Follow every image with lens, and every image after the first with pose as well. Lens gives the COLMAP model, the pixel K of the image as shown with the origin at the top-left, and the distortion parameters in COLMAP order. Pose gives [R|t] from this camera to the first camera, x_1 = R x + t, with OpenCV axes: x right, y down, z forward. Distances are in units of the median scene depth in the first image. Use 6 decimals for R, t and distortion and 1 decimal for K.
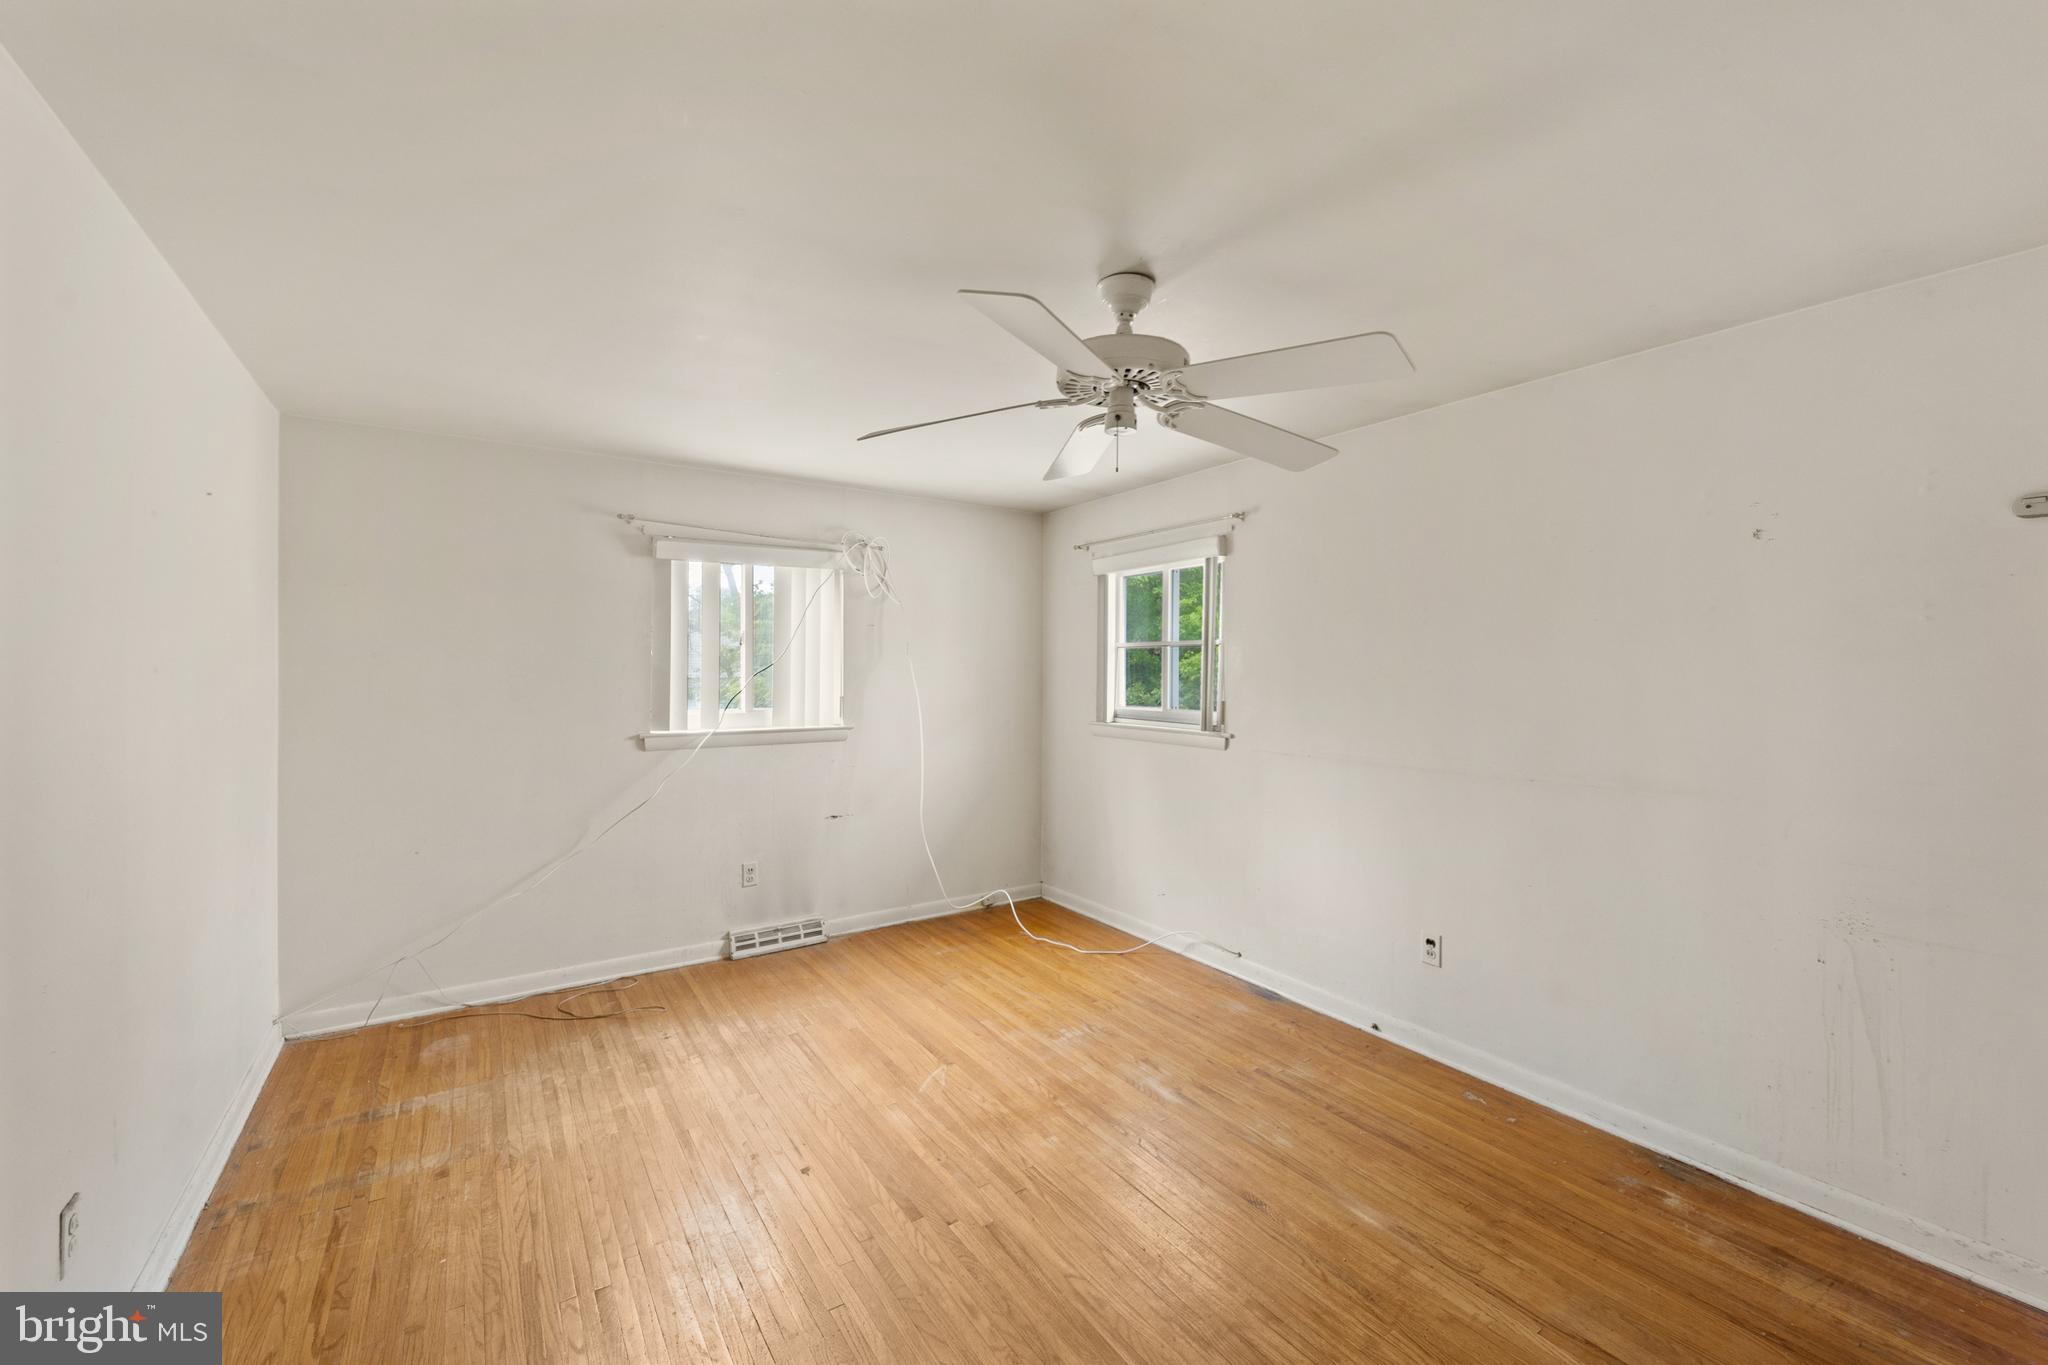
lens RADIAL K [[813.1, 0, 1020.1], [0, 813.1, 669.0], [0, 0, 1]] dist [0.001916, 0.000051]
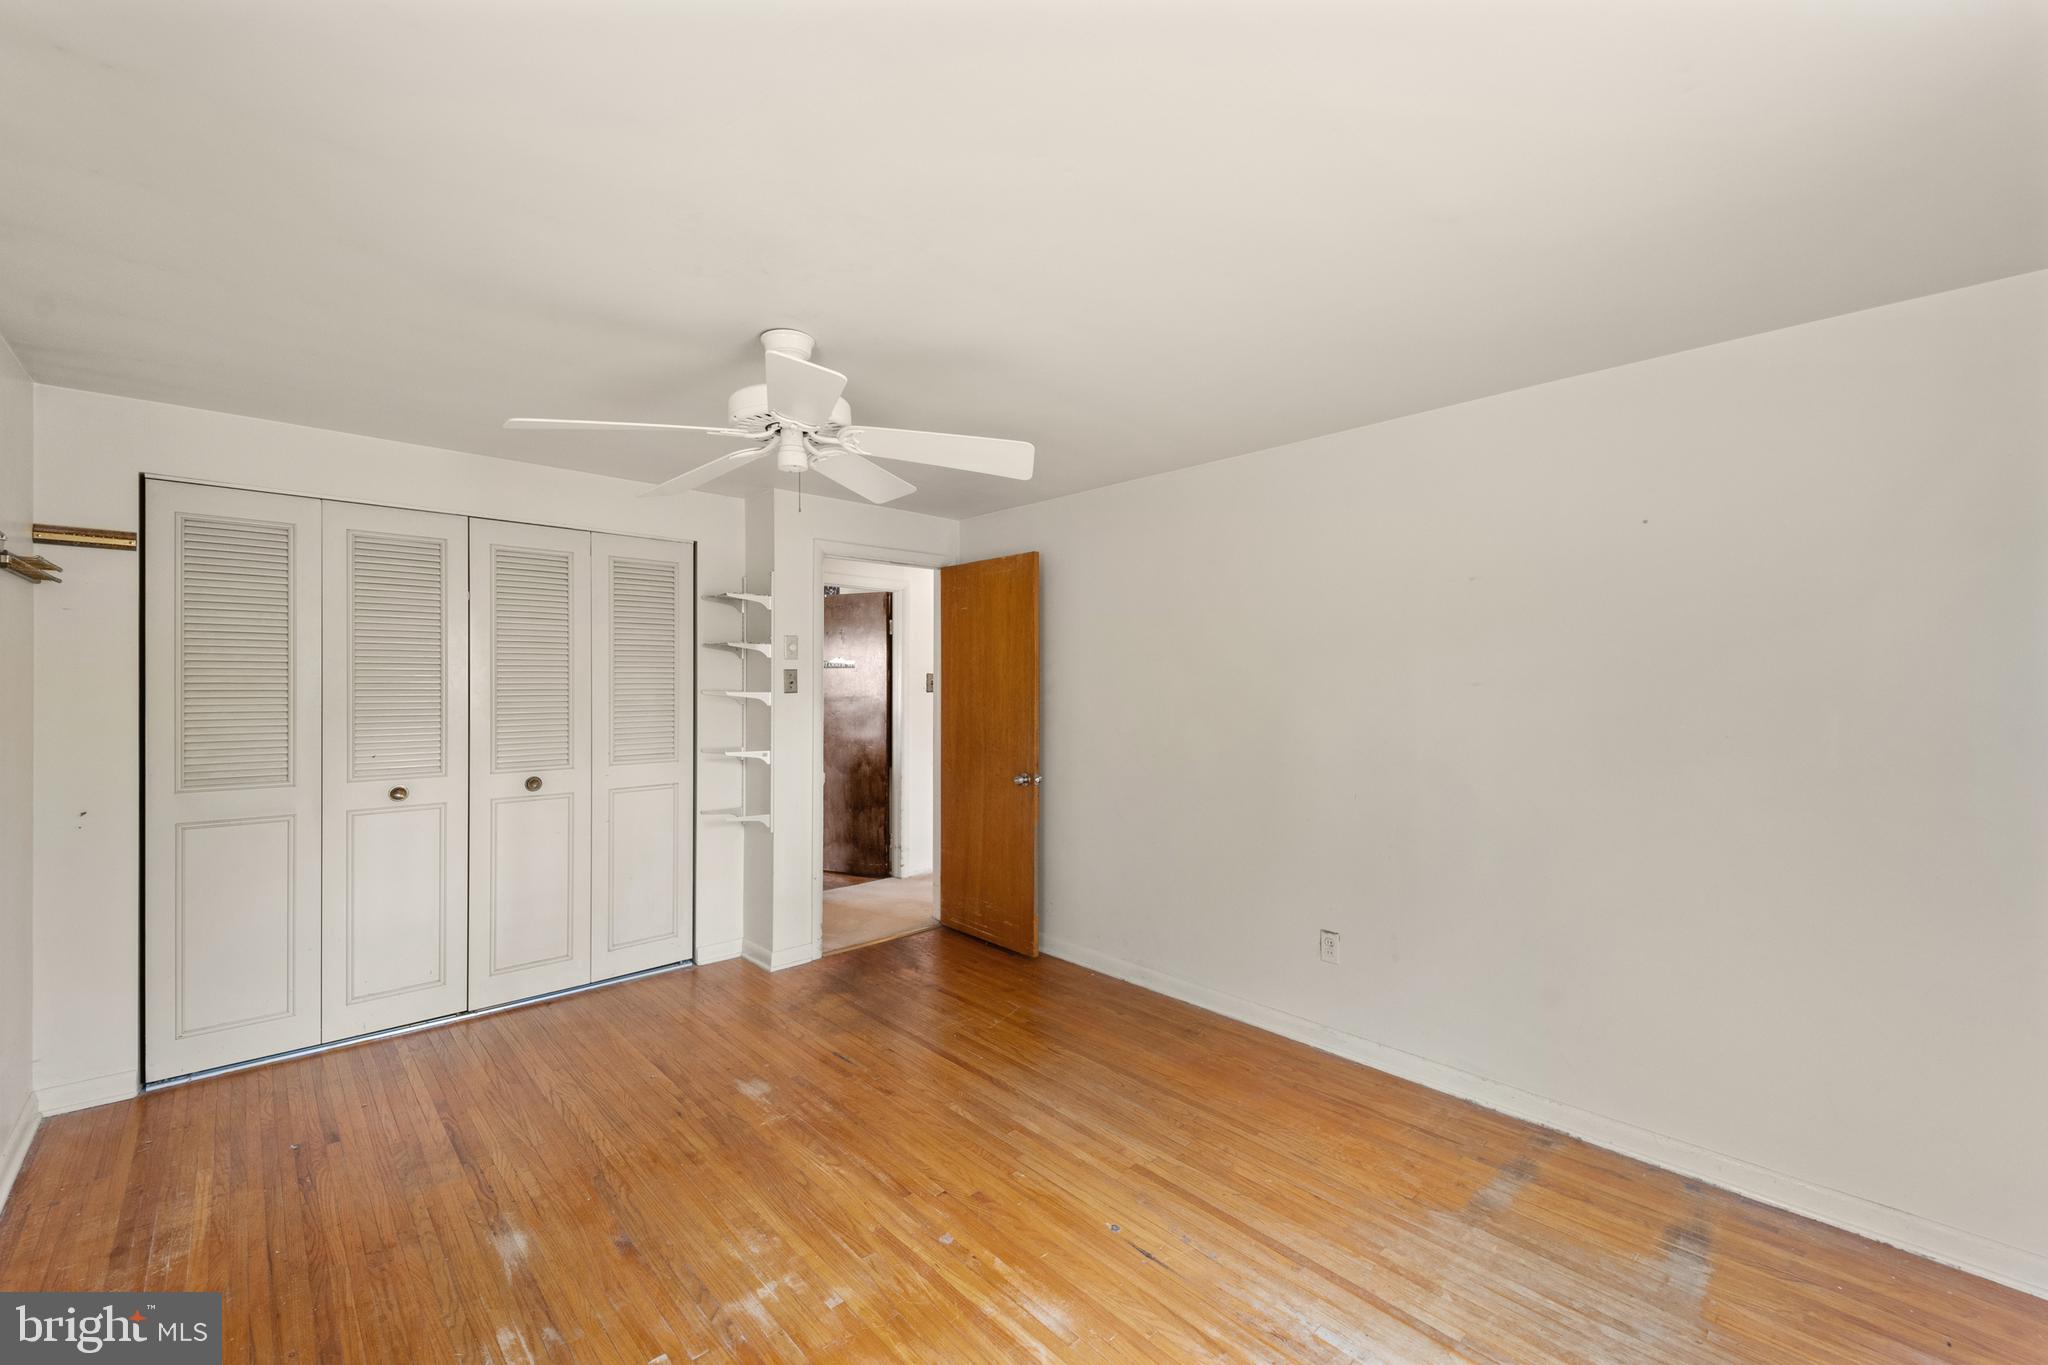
lens RADIAL K [[813.1, 0, 1020.1], [0, 813.1, 669.0], [0, 0, 1]] dist [0.001916, 0.000051]
pose [[-0.986086, -0.007446, -0.166069, -0.001164], [-0.006087, 0.999944, -0.008693, -0.007341], [0.166125, -0.007561, -0.986076, 1.876623]]
